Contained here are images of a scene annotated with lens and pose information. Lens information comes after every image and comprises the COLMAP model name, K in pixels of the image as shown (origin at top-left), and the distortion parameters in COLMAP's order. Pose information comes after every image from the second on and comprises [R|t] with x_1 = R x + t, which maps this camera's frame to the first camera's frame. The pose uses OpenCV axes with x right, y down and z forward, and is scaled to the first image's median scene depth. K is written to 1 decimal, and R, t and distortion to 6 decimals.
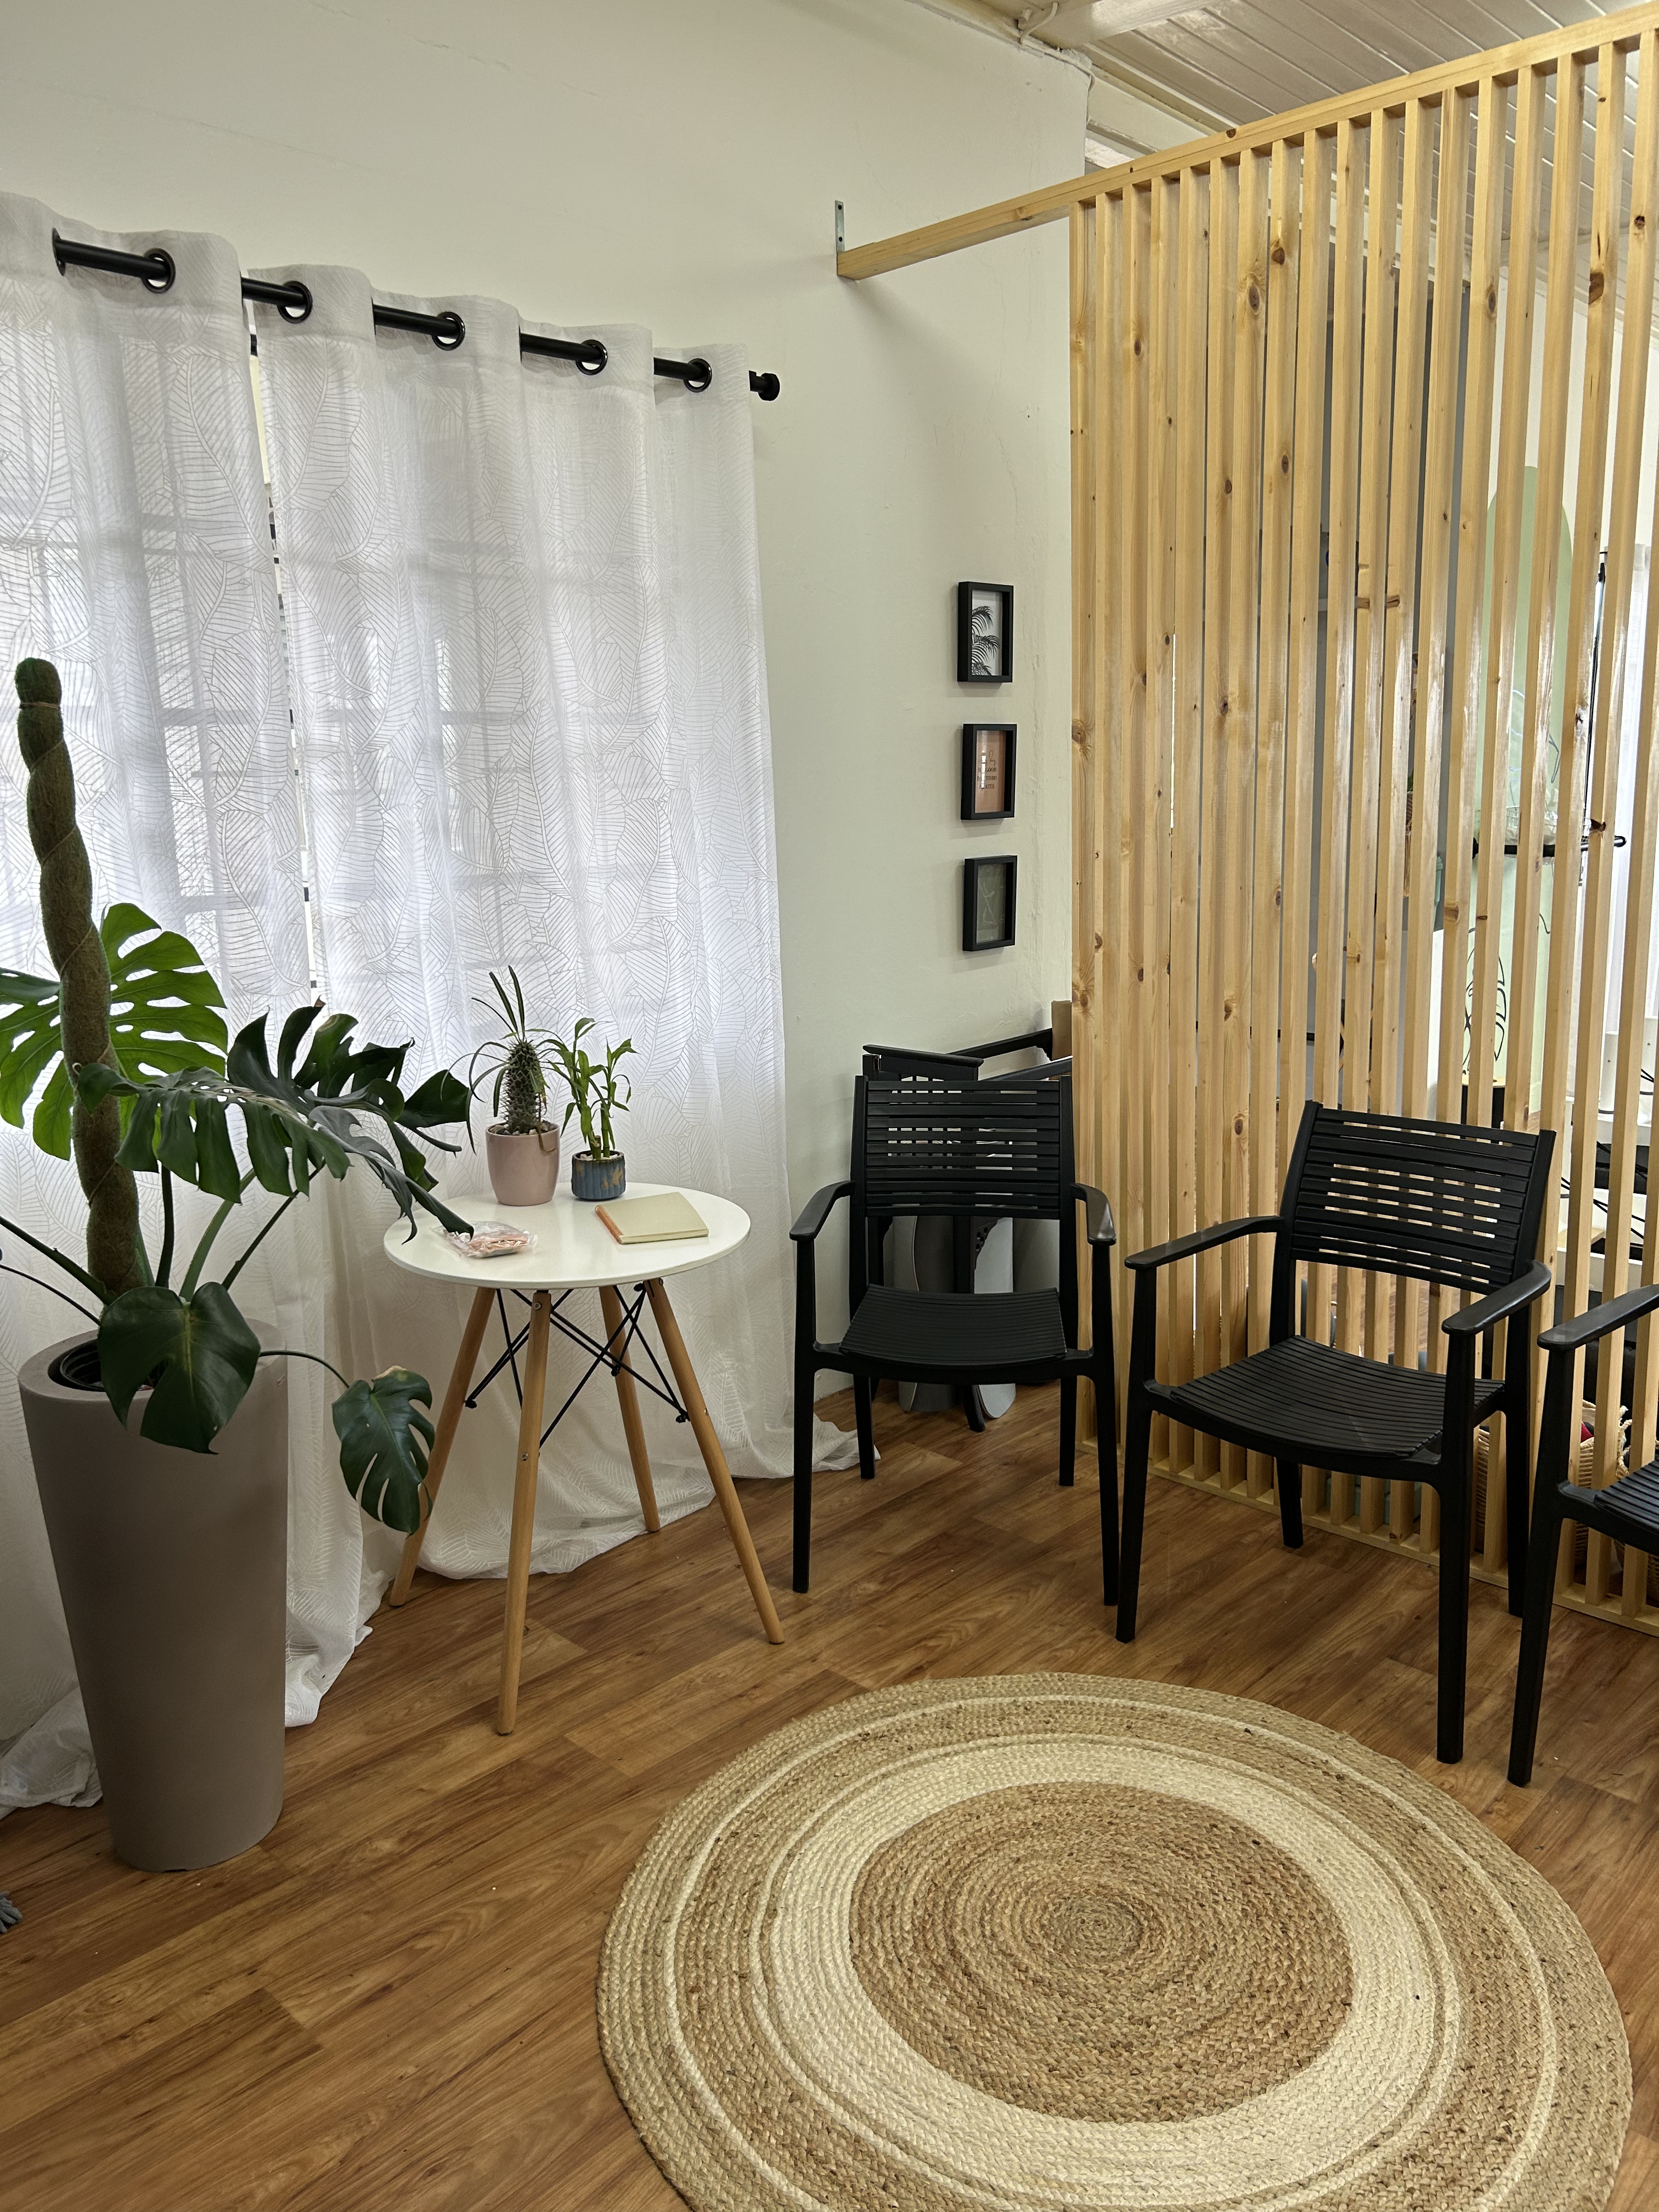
lens RADIAL K [[1676.9, 0, 836.6], [0, 1676.9, 1111.4], [0, 0, 1]] dist [0.036076, -0.037437]
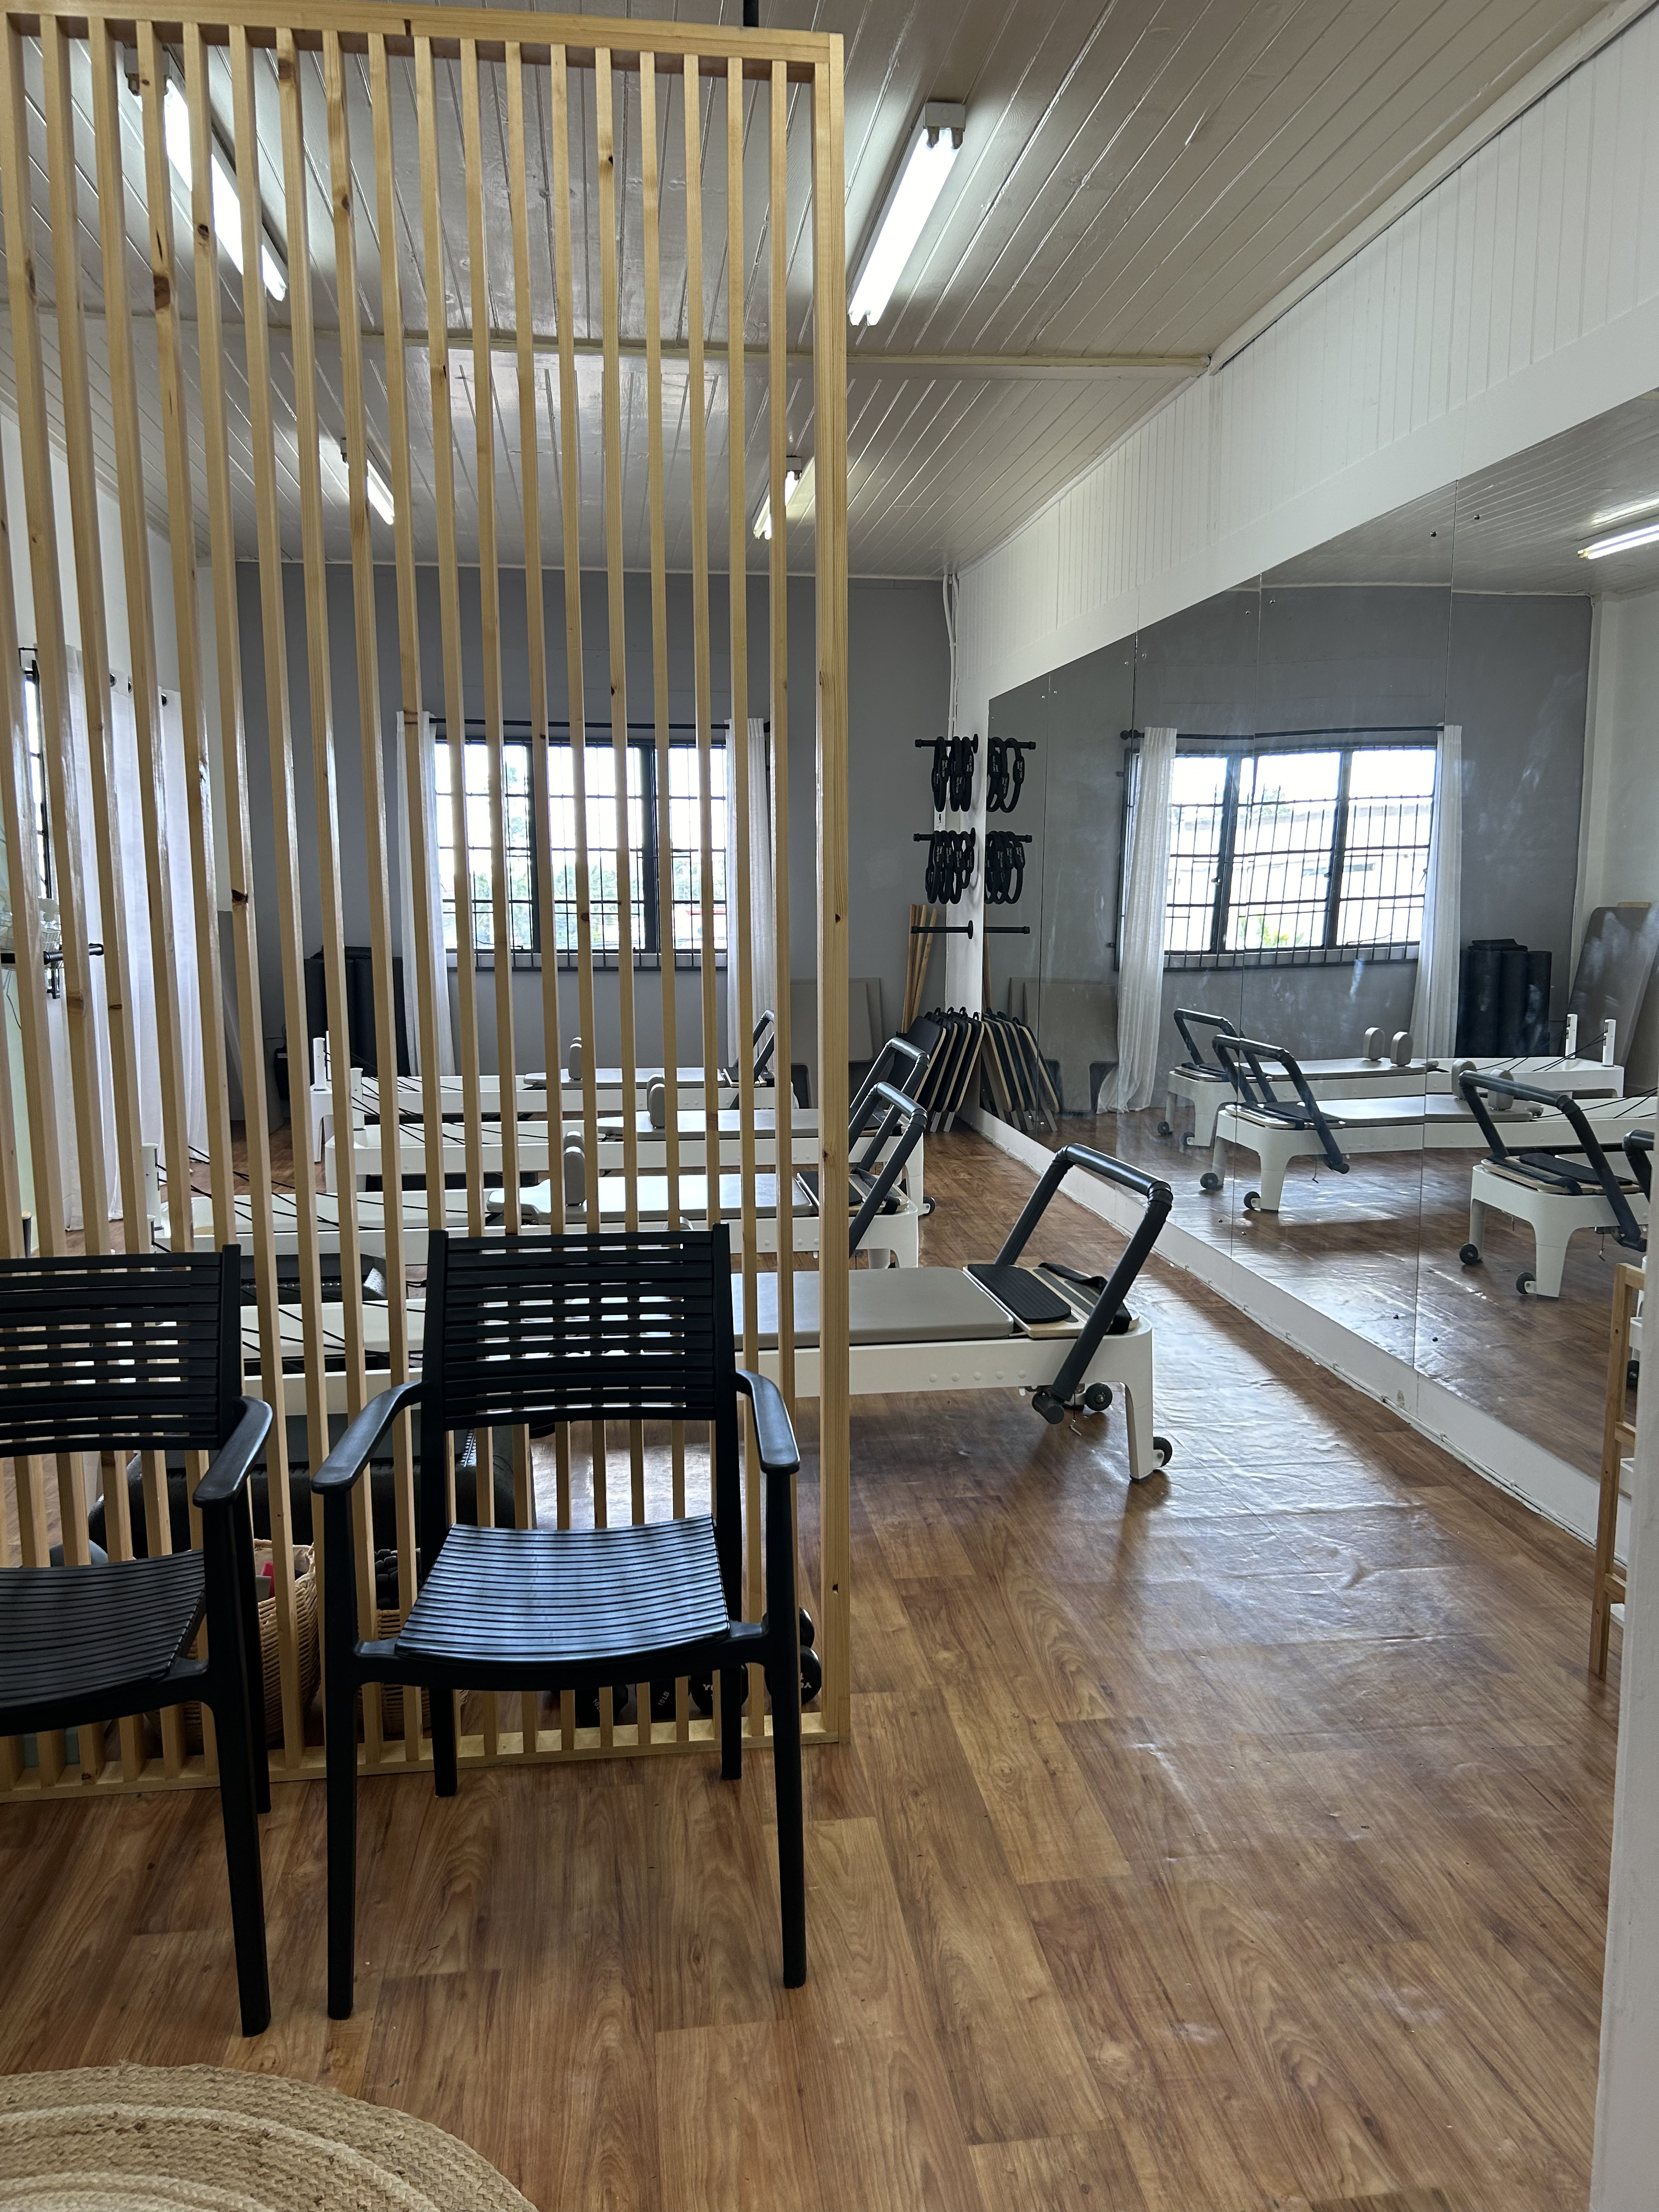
lens RADIAL K [[1676.9, 0, 836.6], [0, 1676.9, 1111.4], [0, 0, 1]] dist [0.036076, -0.037437]
pose [[0.628544, -0.087640, 0.772821, -0.050855], [0.146602, 0.989170, -0.007058, -0.005046], [-0.763833, 0.117733, 0.634585, 0.219273]]
